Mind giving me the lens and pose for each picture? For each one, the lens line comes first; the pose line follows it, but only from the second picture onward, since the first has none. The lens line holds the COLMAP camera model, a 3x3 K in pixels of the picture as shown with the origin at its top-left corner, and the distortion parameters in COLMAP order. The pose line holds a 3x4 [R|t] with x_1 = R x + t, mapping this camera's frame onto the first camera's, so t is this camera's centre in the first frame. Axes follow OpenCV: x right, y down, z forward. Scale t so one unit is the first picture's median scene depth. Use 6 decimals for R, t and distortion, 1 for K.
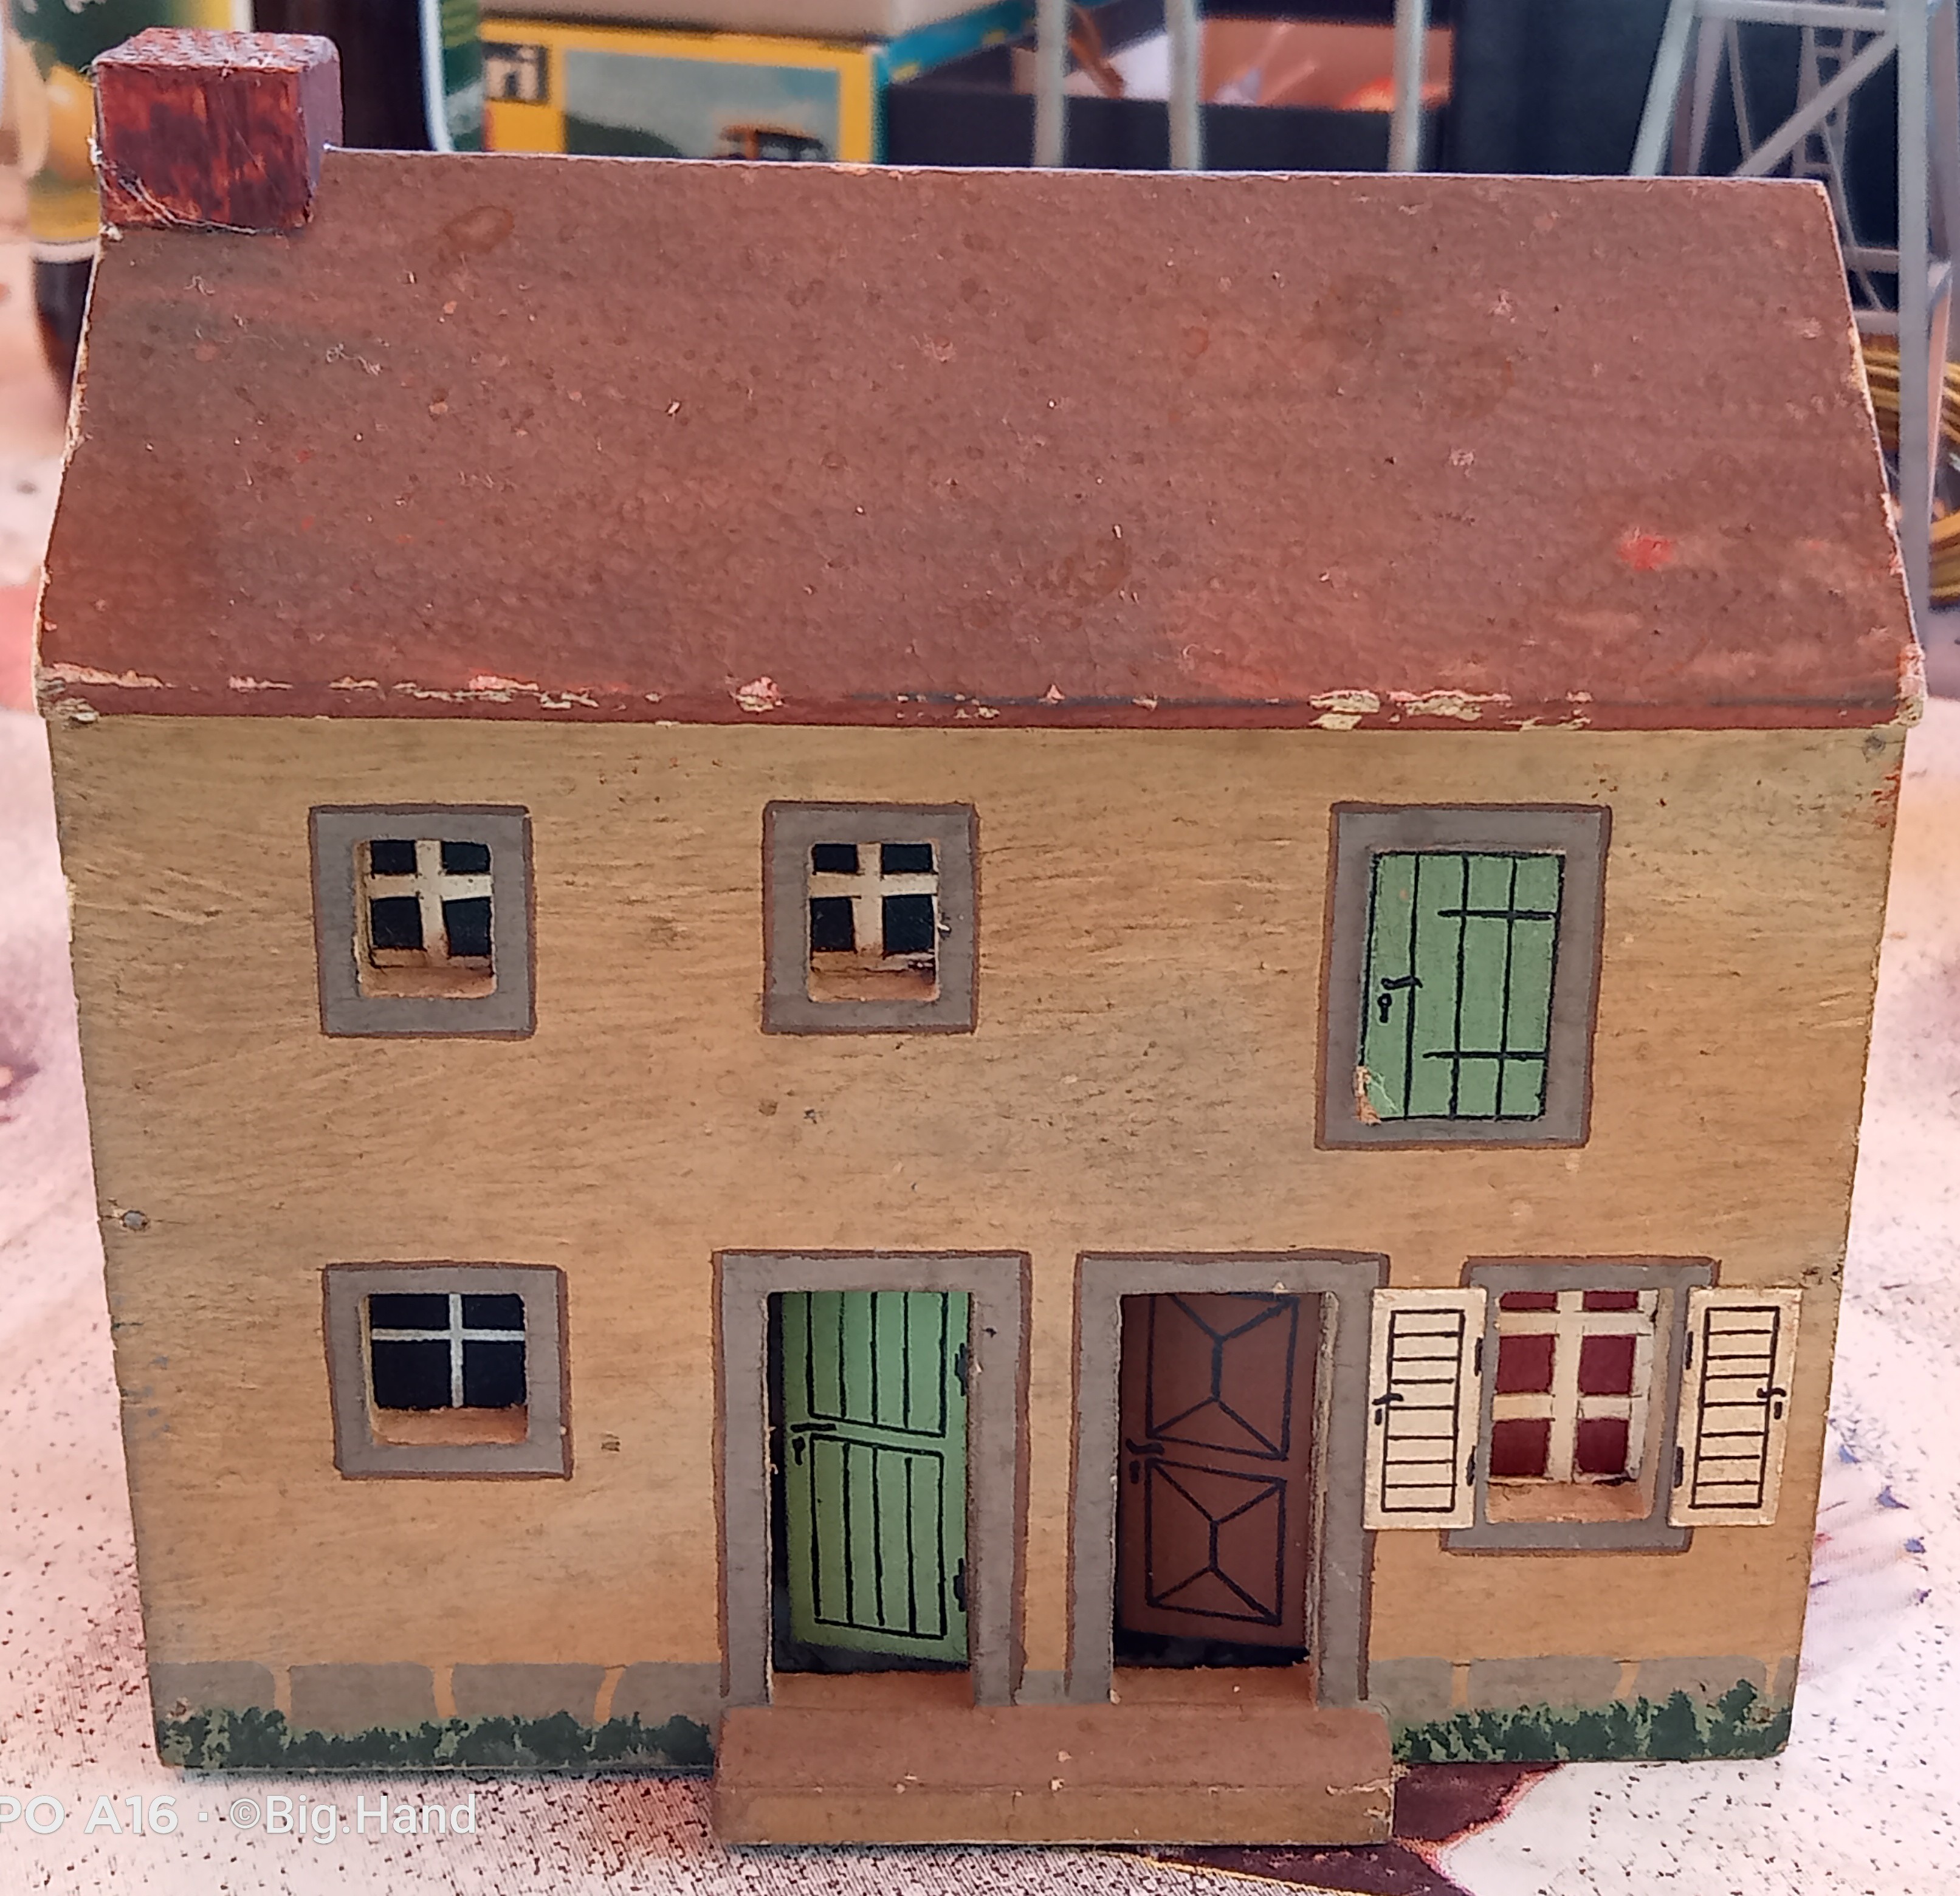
lens RADIAL K [[2600.6, 0, 971.4], [0, 2600.6, 945.1], [0, 0, 1]] dist [0.018434, 0.000000]
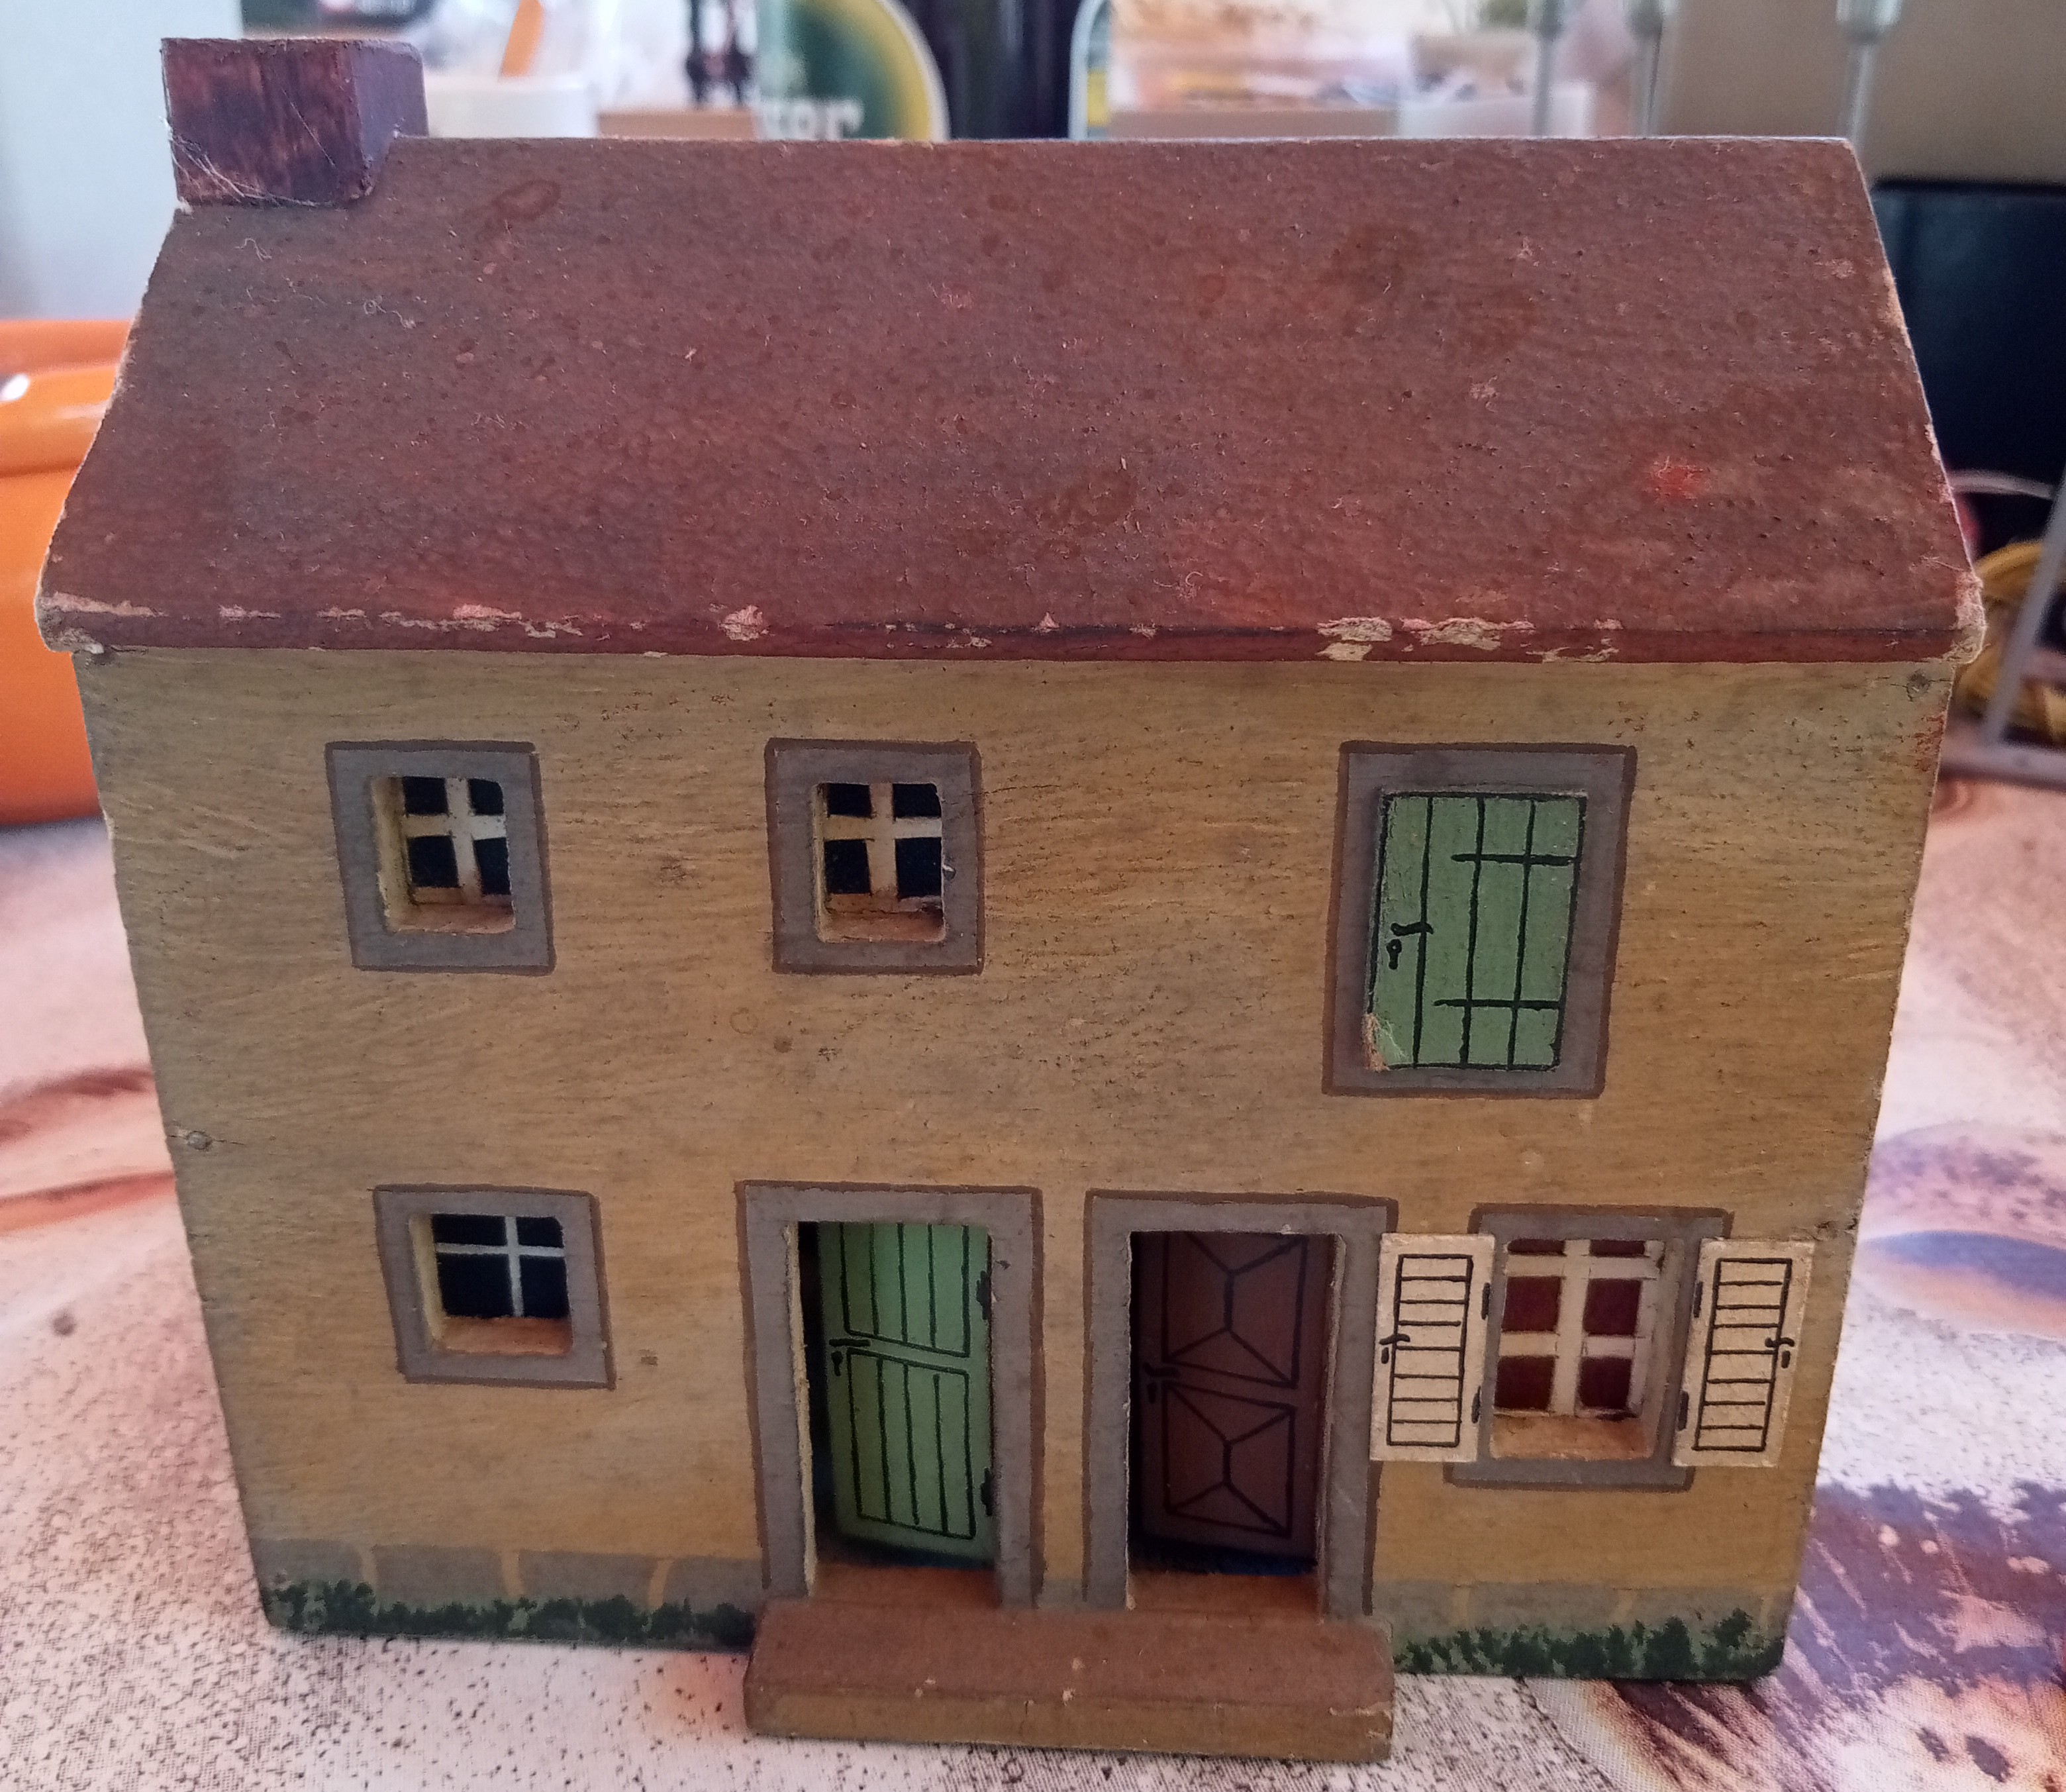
lens RADIAL K [[1900.9, 0, 952.4], [0, 1900.9, 933.5], [0, 0, 1]] dist [0.011814, -0.045068]
pose [[0.996891, 0.011714, -0.077922, 0.046166], [-0.010976, 0.999891, 0.009893, 0.010536], [0.078029, -0.009007, 0.996910, 0.259350]]
